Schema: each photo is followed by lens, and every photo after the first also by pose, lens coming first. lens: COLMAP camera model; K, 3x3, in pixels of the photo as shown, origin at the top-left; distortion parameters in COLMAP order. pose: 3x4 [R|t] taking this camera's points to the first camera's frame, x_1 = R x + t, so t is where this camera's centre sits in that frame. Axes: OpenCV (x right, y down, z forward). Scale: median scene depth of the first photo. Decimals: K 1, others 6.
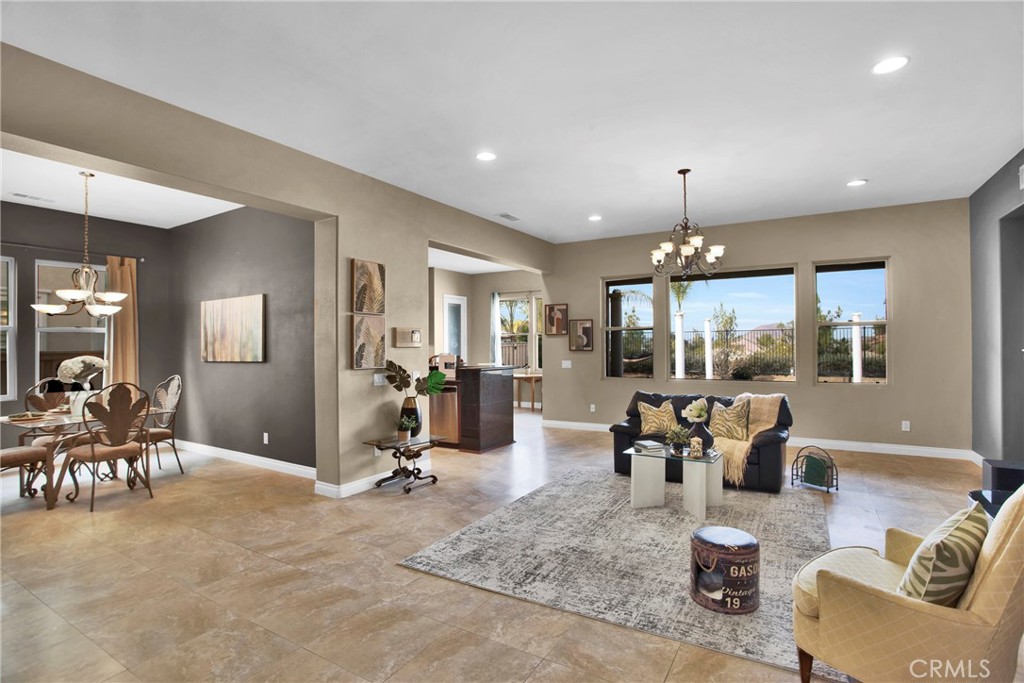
lens RADIAL K [[498.0, 0, 516.9], [0, 498.0, 339.5], [0, 0, 1]] dist [-0.067152, 0.026036]
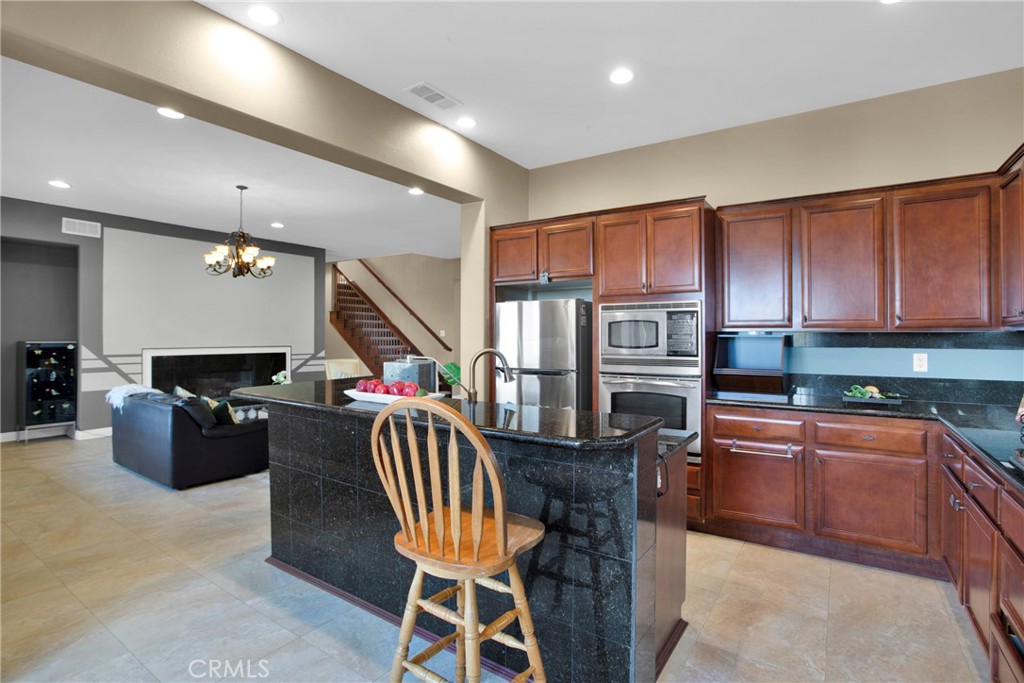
lens RADIAL K [[498.0, 0, 507.7], [0, 498.0, 334.1], [0, 0, 1]] dist [-0.067152, 0.026036]
pose [[-0.997555, 0.007372, 0.069491, -0.388255], [0.006438, 0.999886, -0.013646, 0.025803], [-0.069583, -0.013165, -0.997489, 2.220483]]
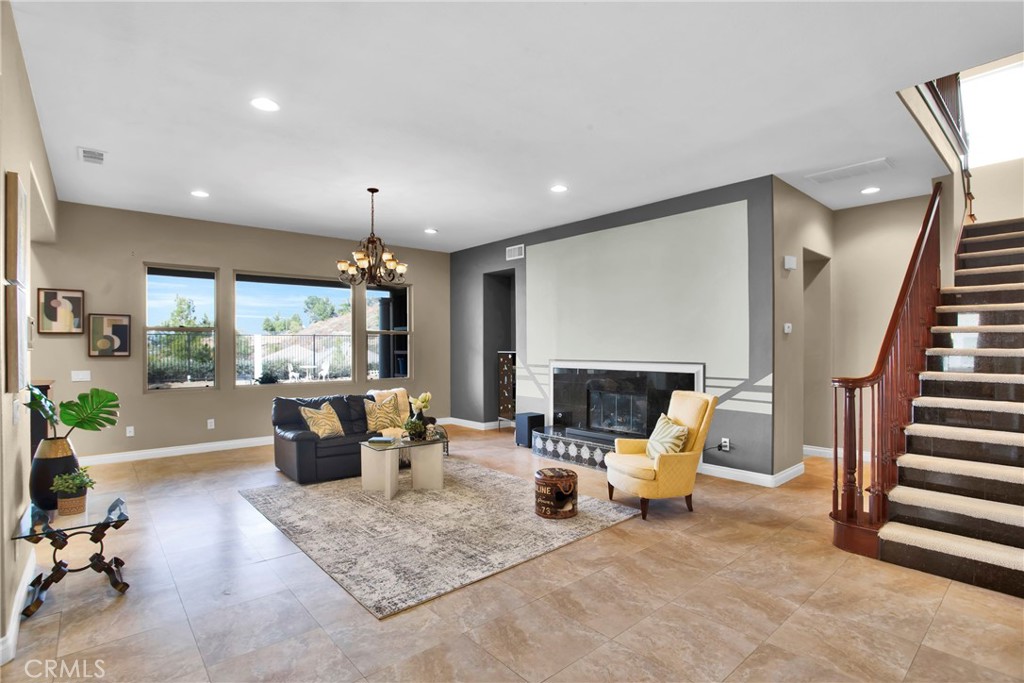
lens RADIAL K [[498.0, 0, 509.7], [0, 498.0, 347.4], [0, 0, 1]] dist [-0.067152, 0.026036]
pose [[0.317901, 0.004254, 0.948114, -0.641797], [-0.008430, 0.999963, -0.001660, 0.009217], [-0.948087, -0.007465, 0.317925, 0.376725]]
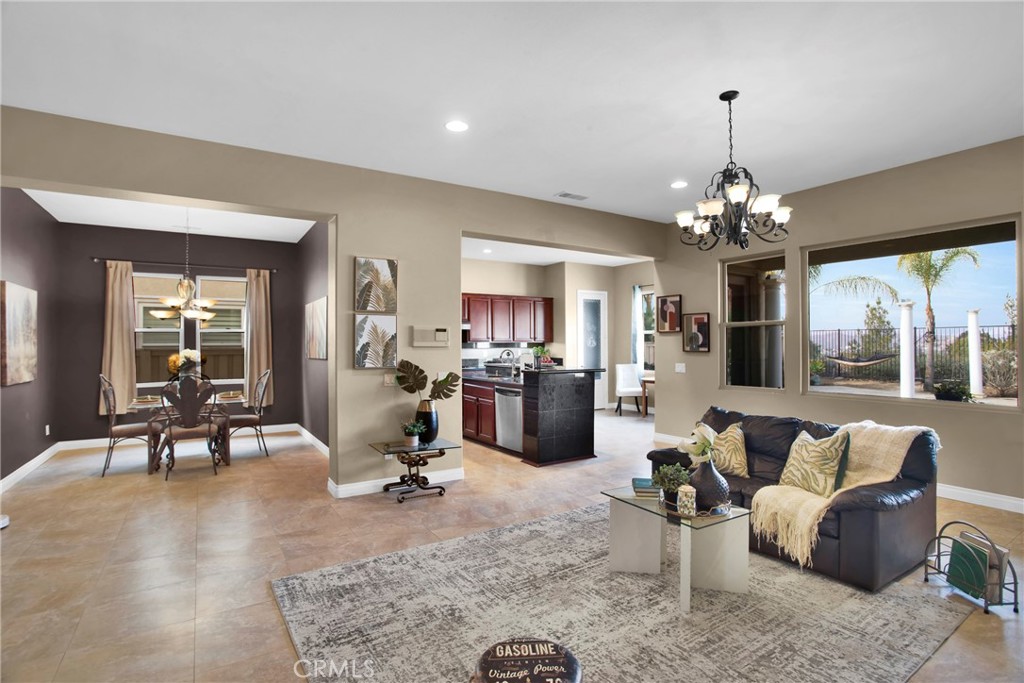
lens RADIAL K [[498.0, 0, 513.4], [0, 498.0, 338.6], [0, 0, 1]] dist [-0.067152, 0.026036]
pose [[0.895160, -0.001031, -0.445745, 0.394991], [0.001478, 0.999999, 0.000656, 0.000277], [0.445743, -0.001246, 0.895160, 0.265172]]
